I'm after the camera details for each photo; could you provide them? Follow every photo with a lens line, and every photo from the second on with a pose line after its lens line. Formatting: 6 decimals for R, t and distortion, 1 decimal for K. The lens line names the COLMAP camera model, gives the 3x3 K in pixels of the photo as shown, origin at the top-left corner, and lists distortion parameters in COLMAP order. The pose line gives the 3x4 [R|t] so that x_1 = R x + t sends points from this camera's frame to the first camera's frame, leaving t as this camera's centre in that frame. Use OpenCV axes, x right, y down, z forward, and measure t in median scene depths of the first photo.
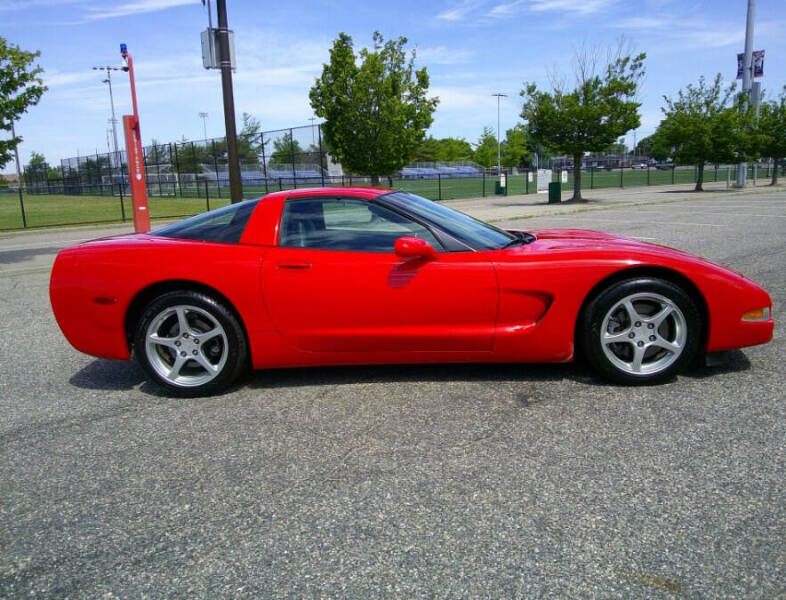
lens RADIAL K [[596.9, 0, 393.0], [0, 596.9, 300.0], [0, 0, 1]] dist [-0.005096, -0.055769]
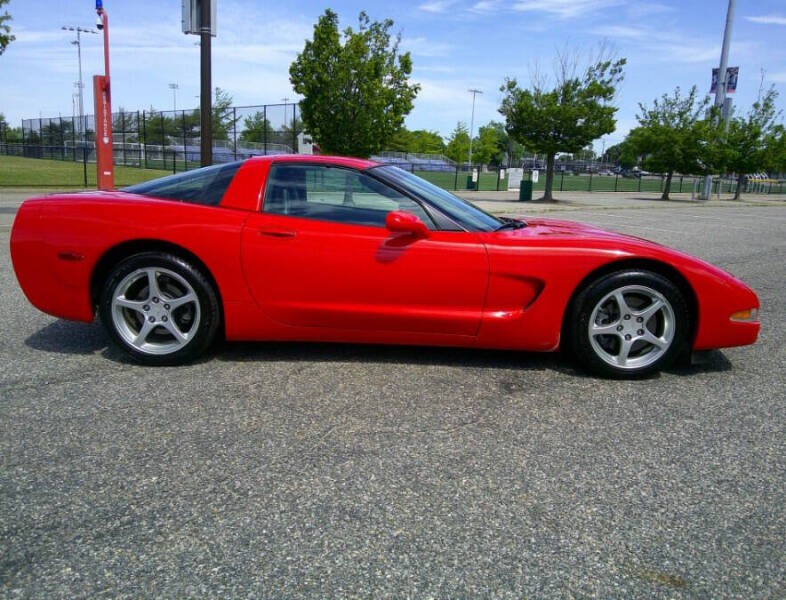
lens RADIAL K [[596.9, 0, 393.0], [0, 596.9, 300.0], [0, 0, 1]] dist [-0.005096, -0.055769]
pose [[0.995938, 0.064527, 0.062803, -0.036312], [-0.065644, 0.997717, 0.015880, 0.021502], [-0.061635, -0.019938, 0.997900, 0.041970]]
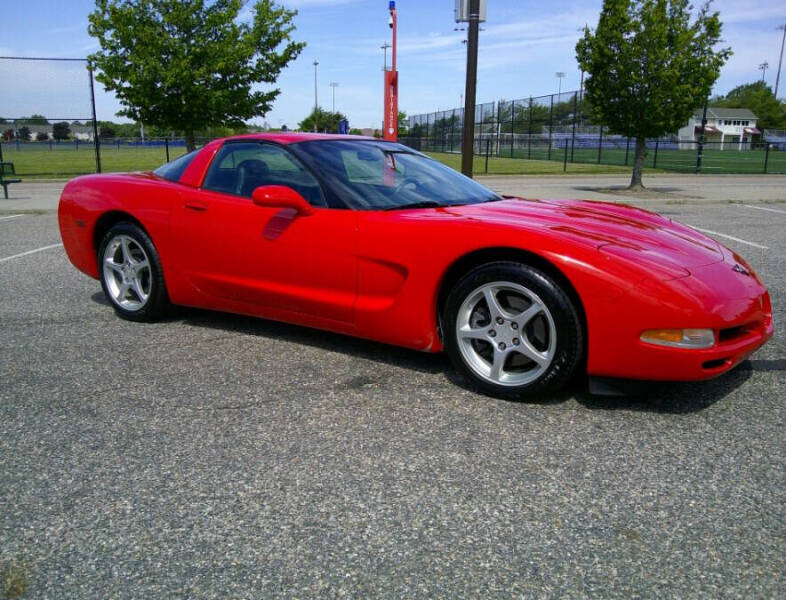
lens RADIAL K [[589.9, 0, 451.0], [0, 589.9, 319.3], [0, 0, 1]] dist [-0.003914, -0.052154]
pose [[0.889180, 0.165252, -0.426674, 0.668186], [-0.125209, 0.984788, 0.120479, -0.044479], [0.440093, -0.053704, 0.896345, 0.278699]]
